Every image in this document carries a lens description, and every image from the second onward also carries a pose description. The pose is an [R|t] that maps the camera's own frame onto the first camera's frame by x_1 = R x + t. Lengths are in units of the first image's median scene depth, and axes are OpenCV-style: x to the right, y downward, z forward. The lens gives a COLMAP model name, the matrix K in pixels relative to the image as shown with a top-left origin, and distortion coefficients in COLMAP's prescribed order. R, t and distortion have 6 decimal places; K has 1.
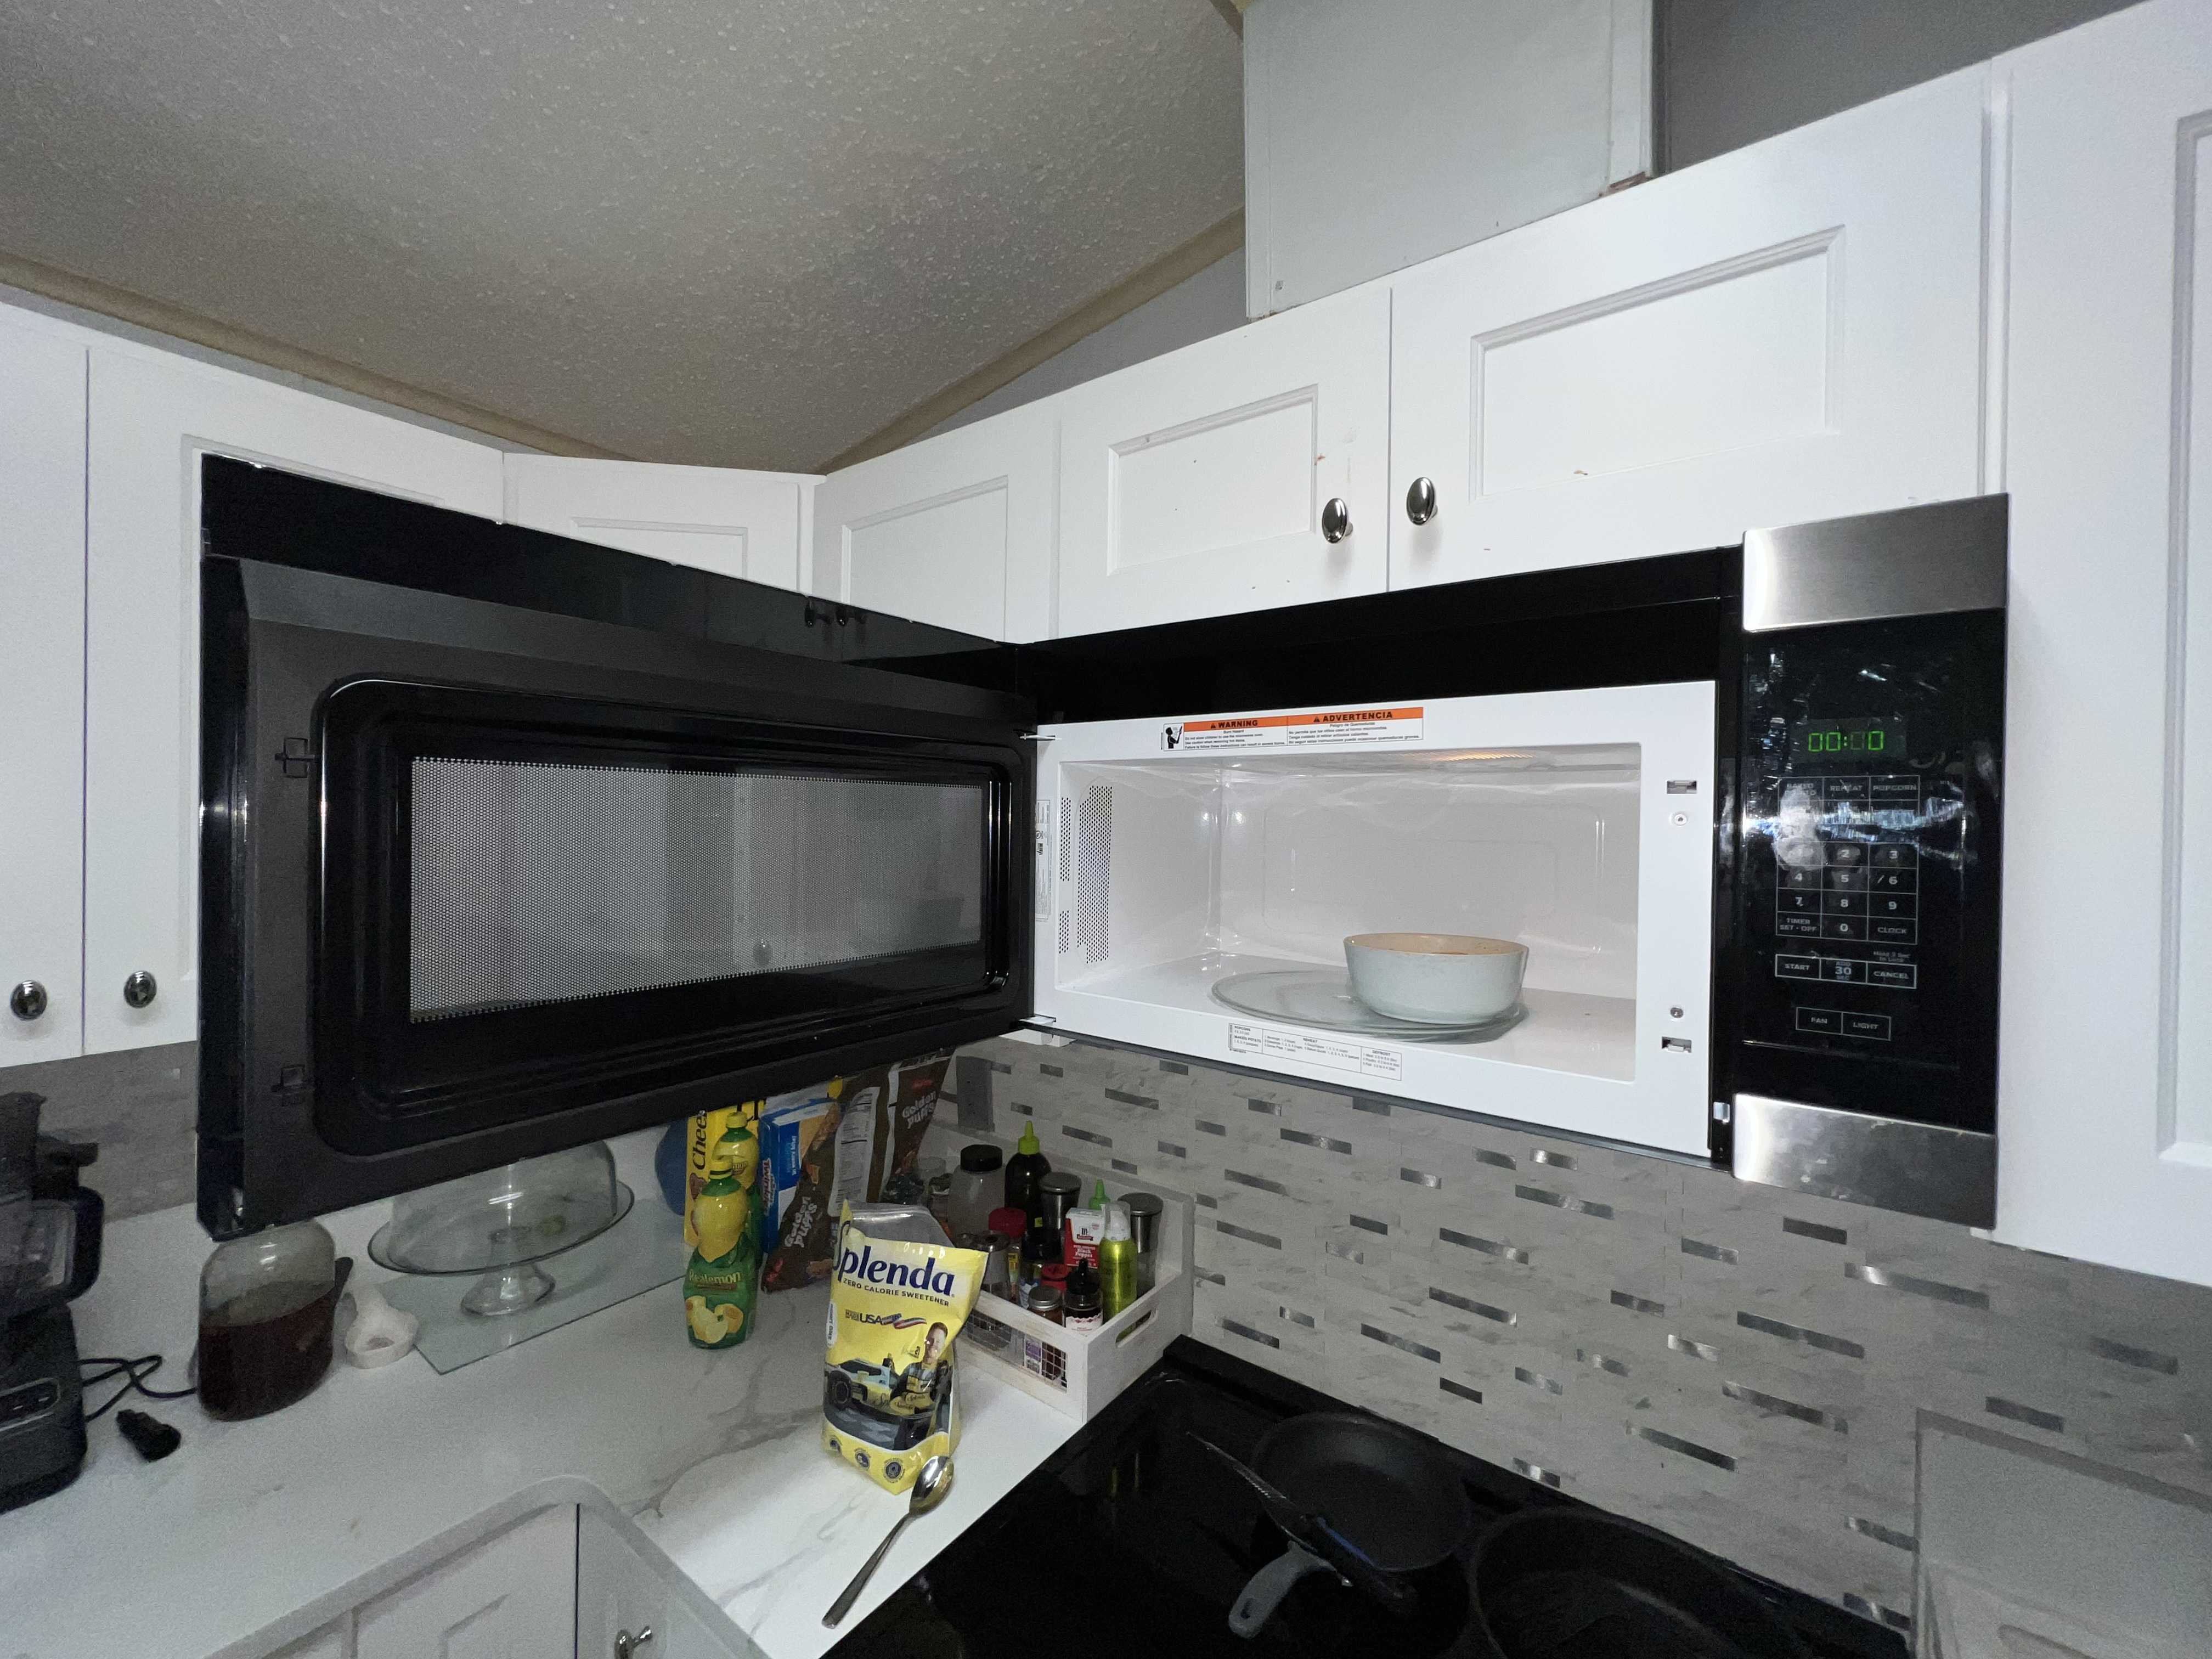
lens RADIAL K [[893.7, 0, 1106.0], [0, 893.7, 829.5], [0, 0, 1]] dist [0.000128, 0.000047]
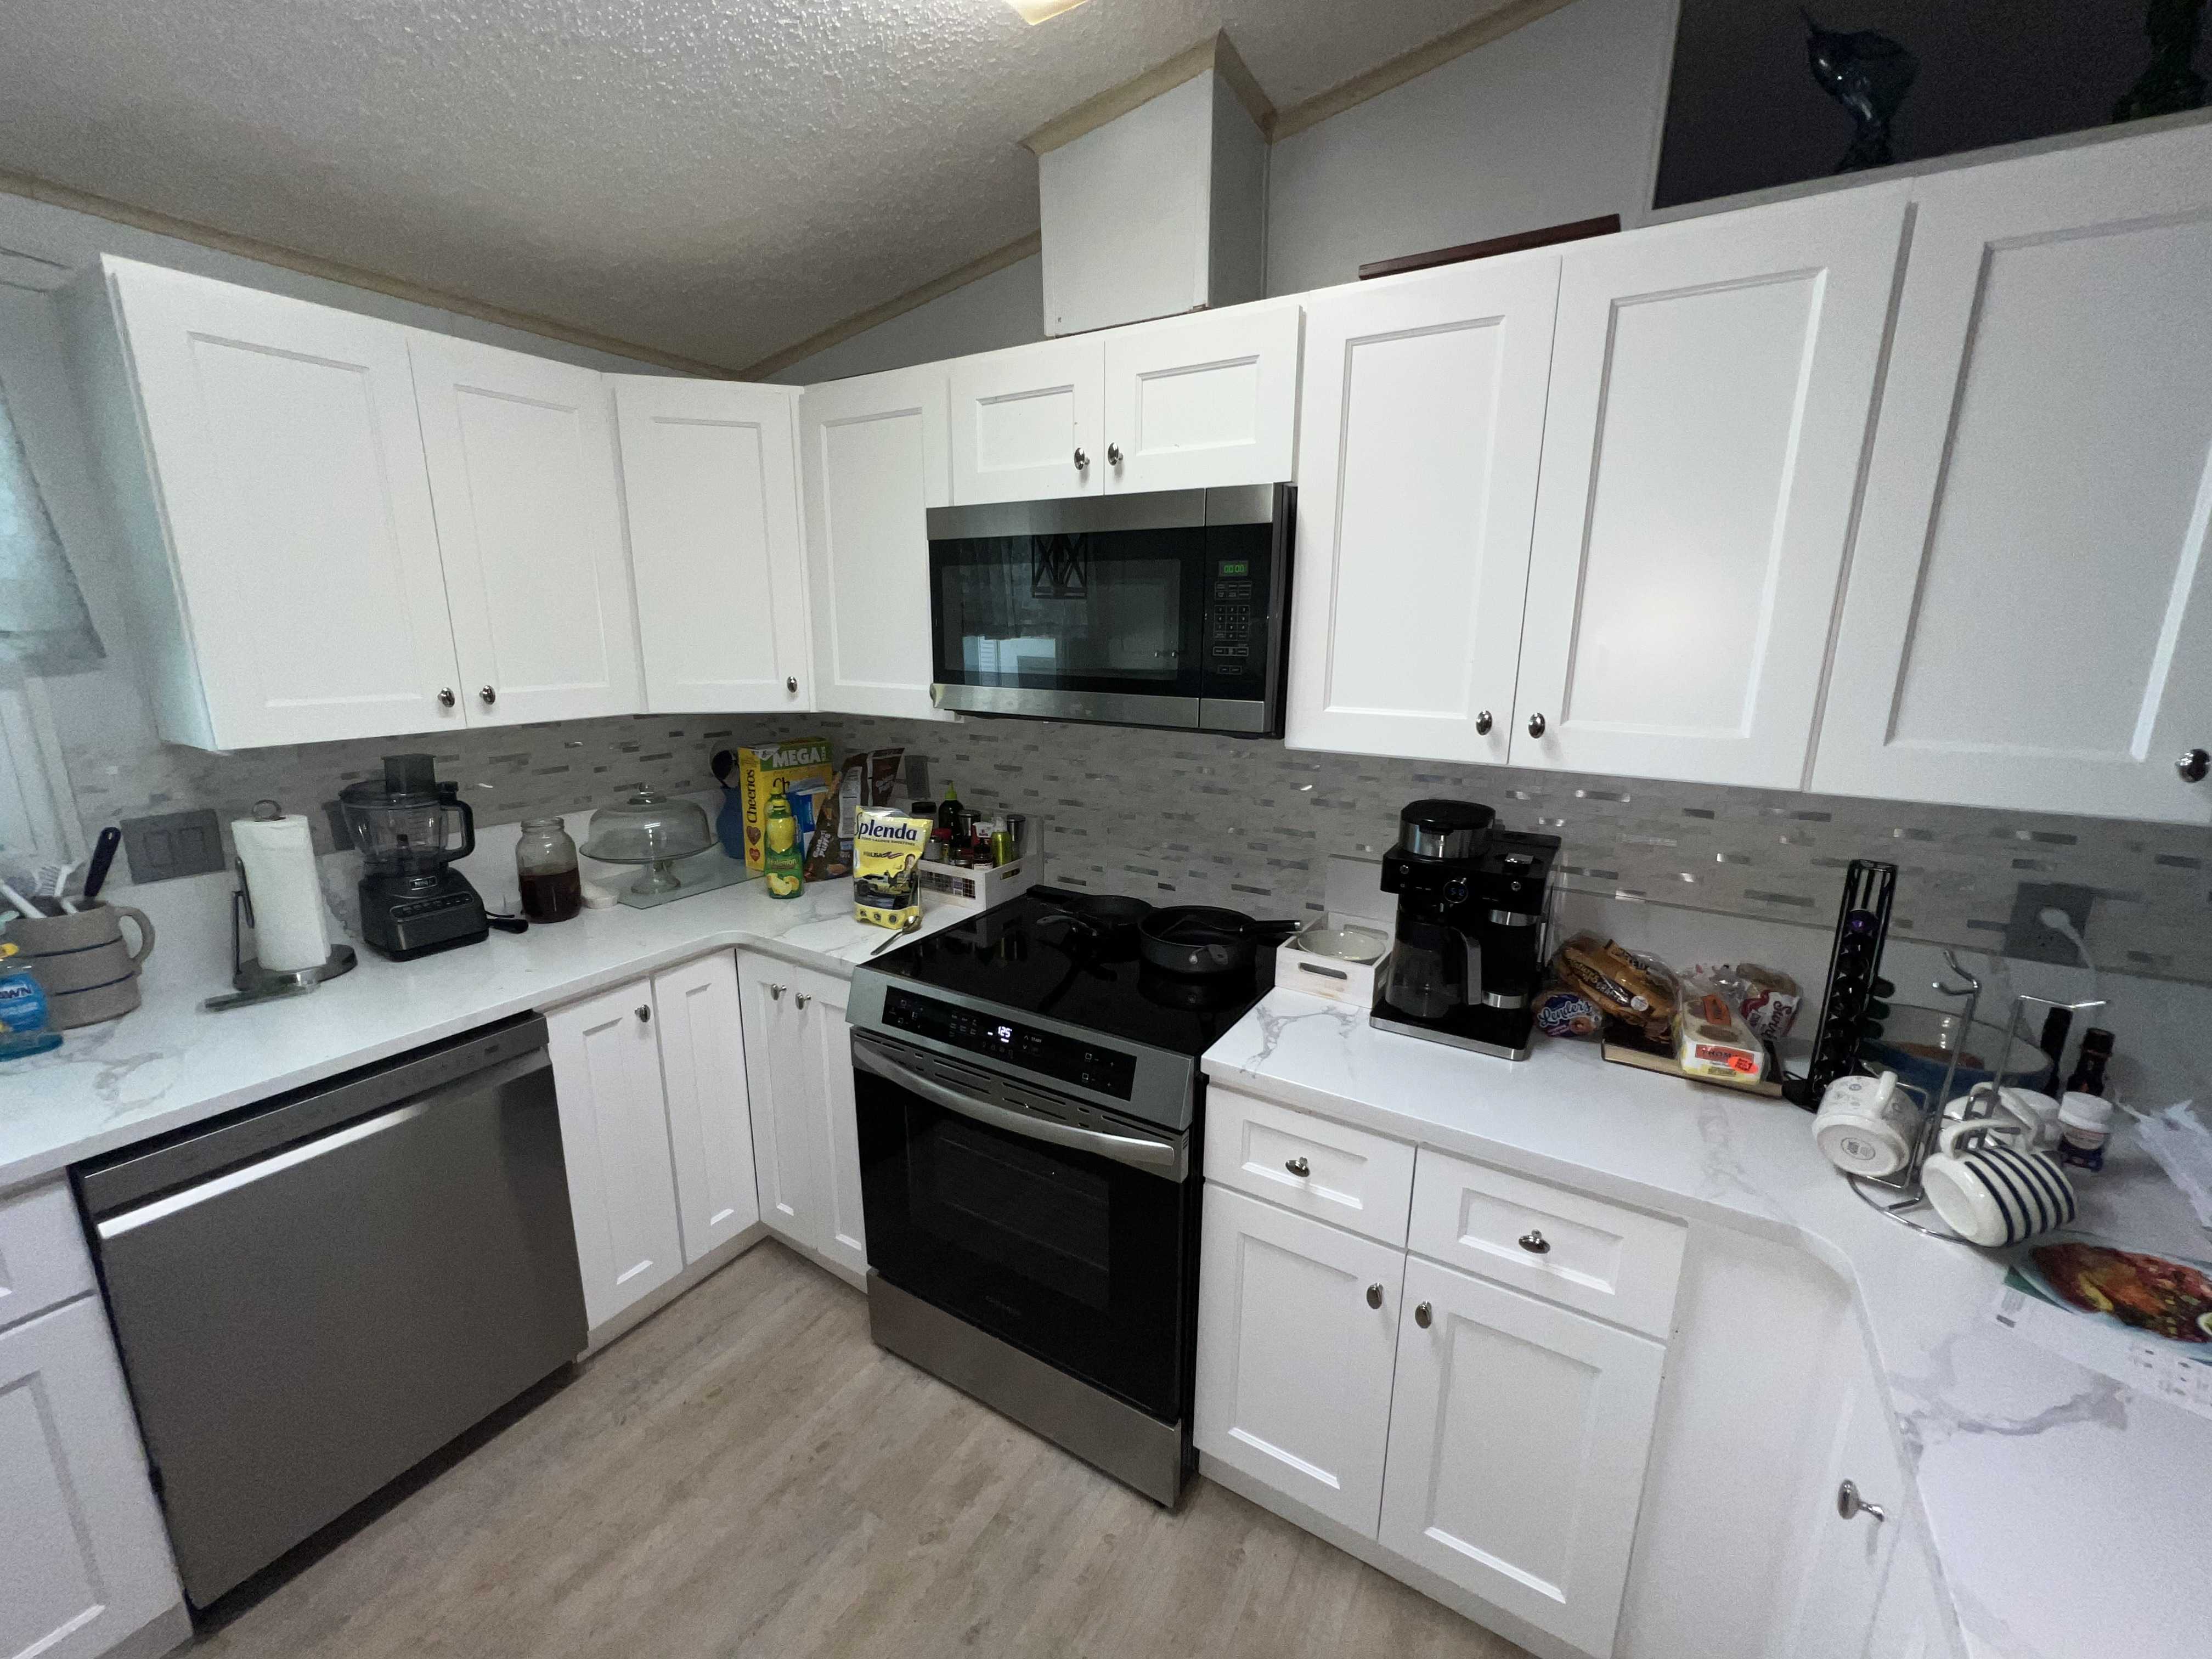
lens RADIAL K [[889.3, 0, 1106.0], [0, 889.3, 829.5], [0, 0, 1]] dist [-0.001093, -0.000007]
pose [[0.995591, -0.026701, 0.089924, 0.083678], [0.006388, 0.975706, 0.218991, 0.049135], [-0.093586, -0.217451, 0.971574, -1.070586]]
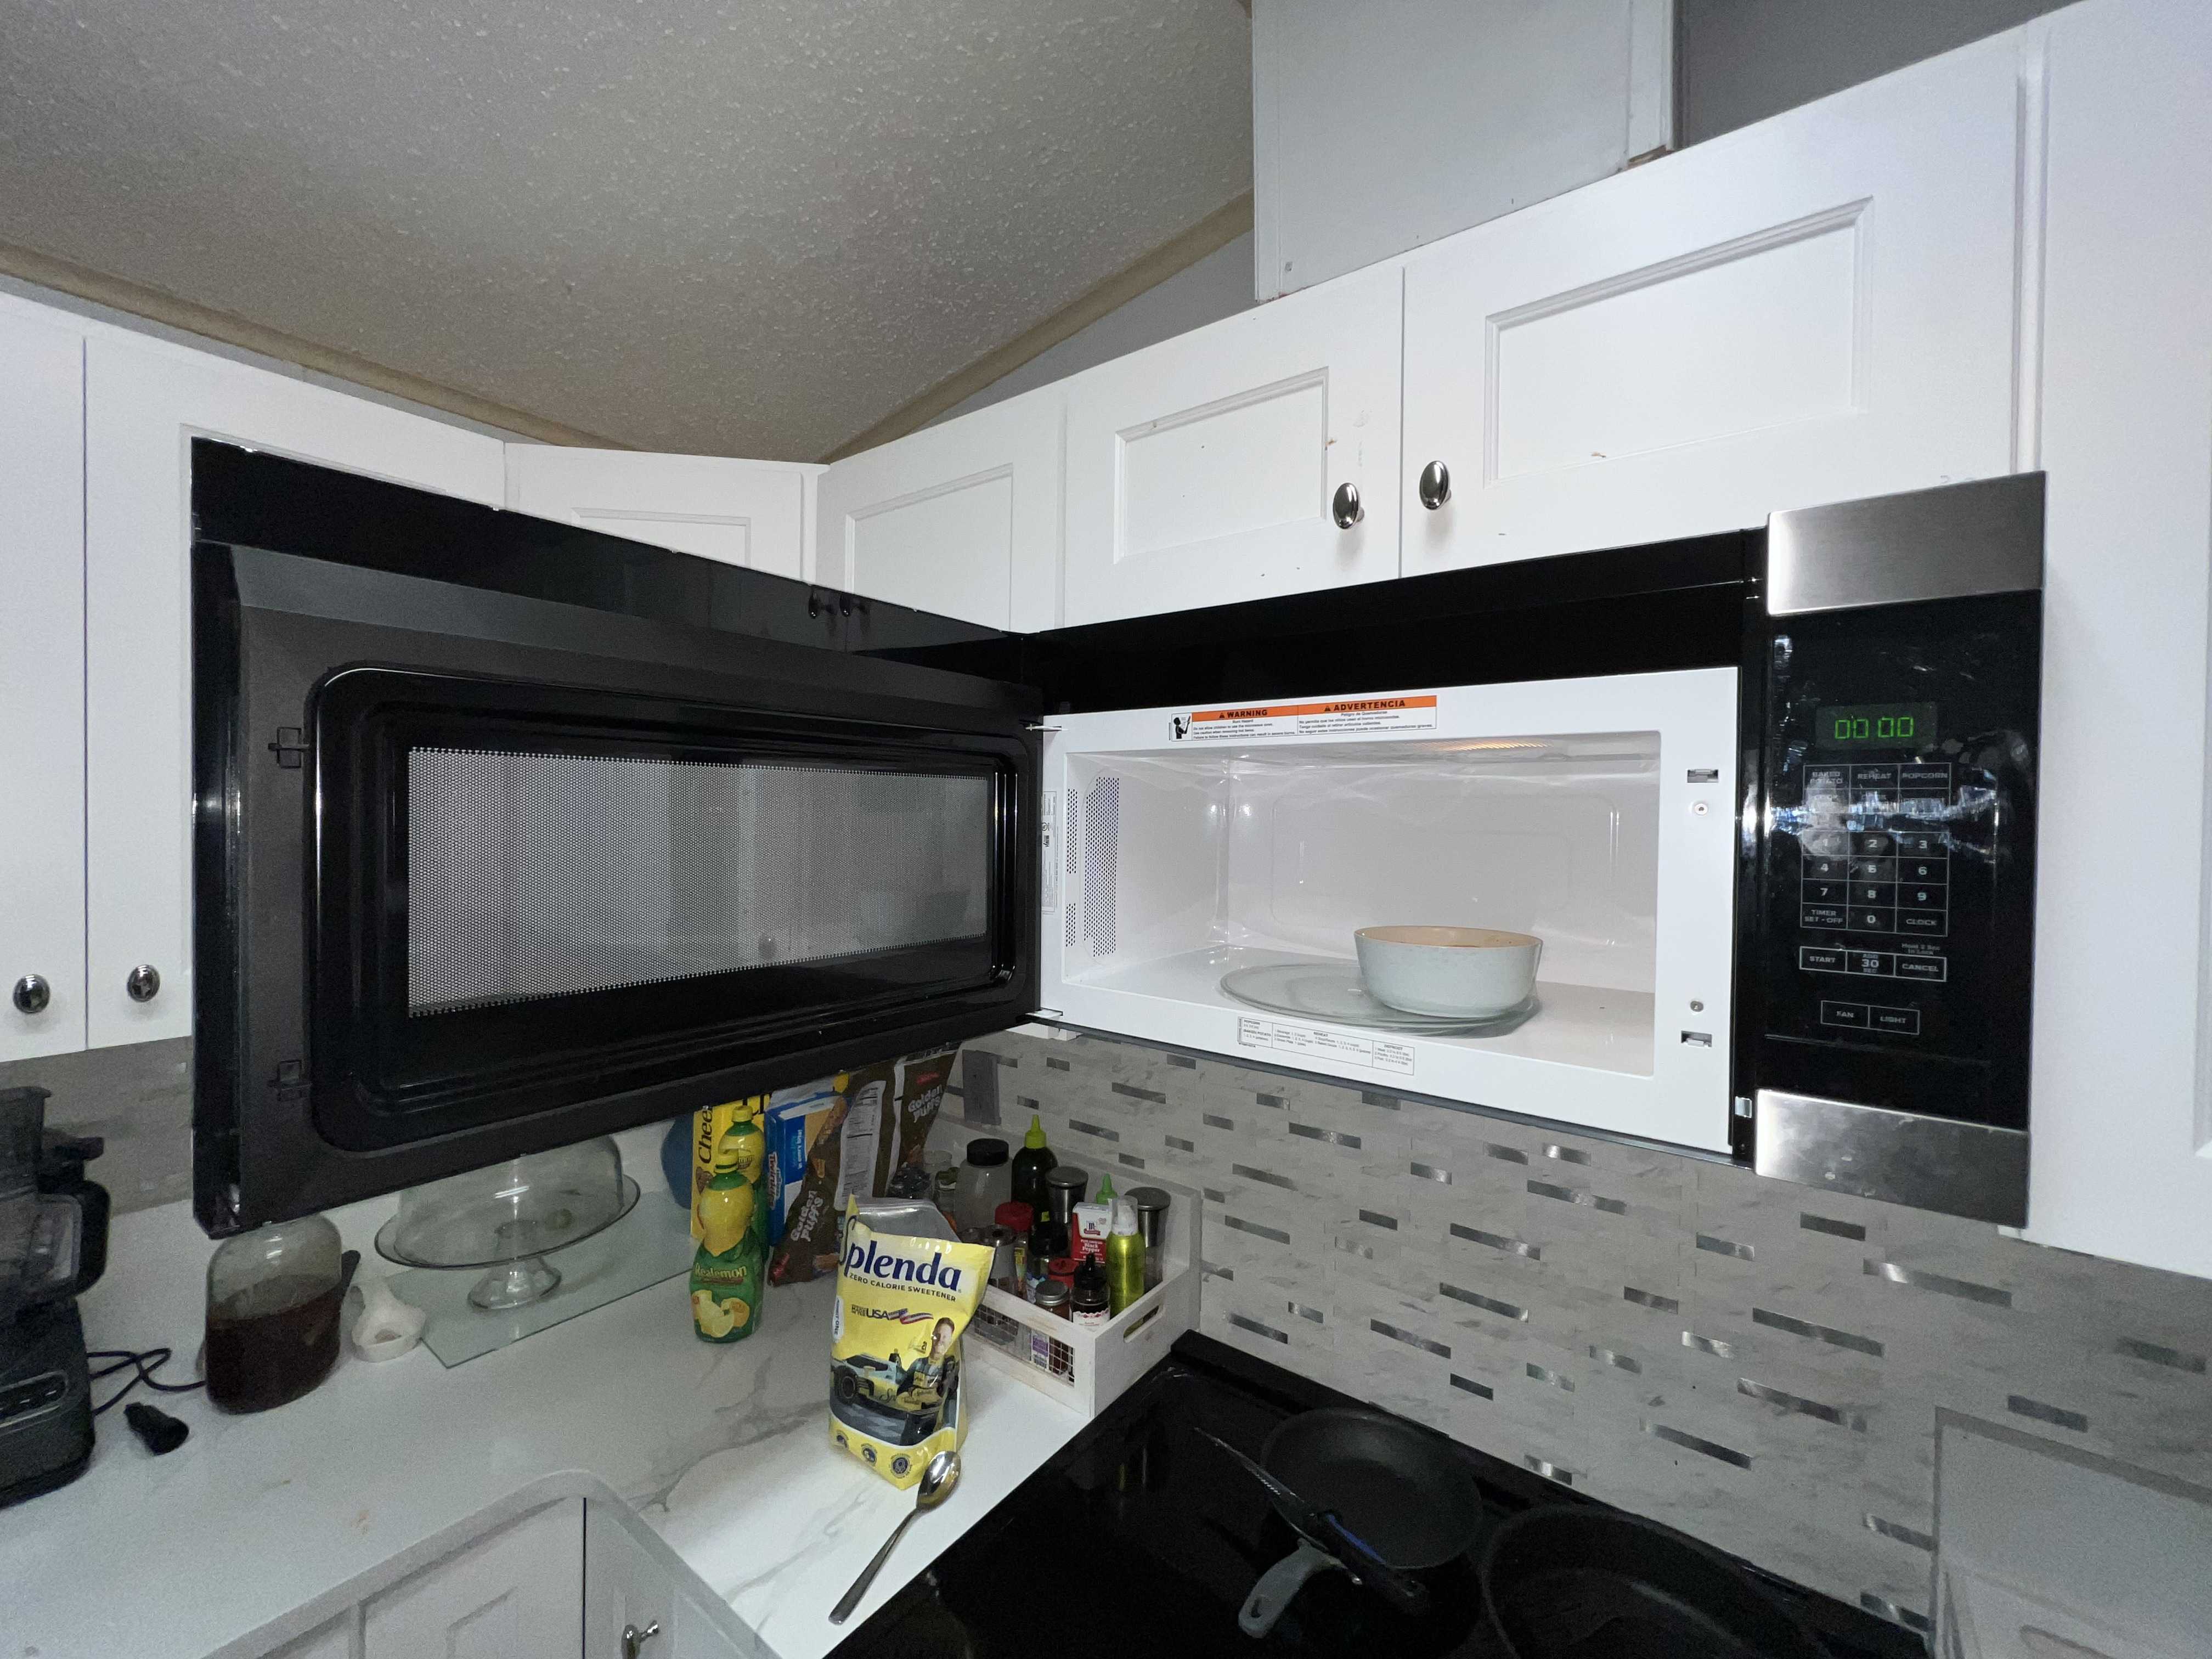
lens RADIAL K [[893.7, 0, 1106.0], [0, 893.7, 829.5], [0, 0, 1]] dist [0.000128, 0.000047]
pose [[0.999981, -0.001469, -0.006016, -0.001835], [0.001512, 0.999974, 0.007112, 0.002068], [0.006006, -0.007121, 0.999957, 0.011608]]
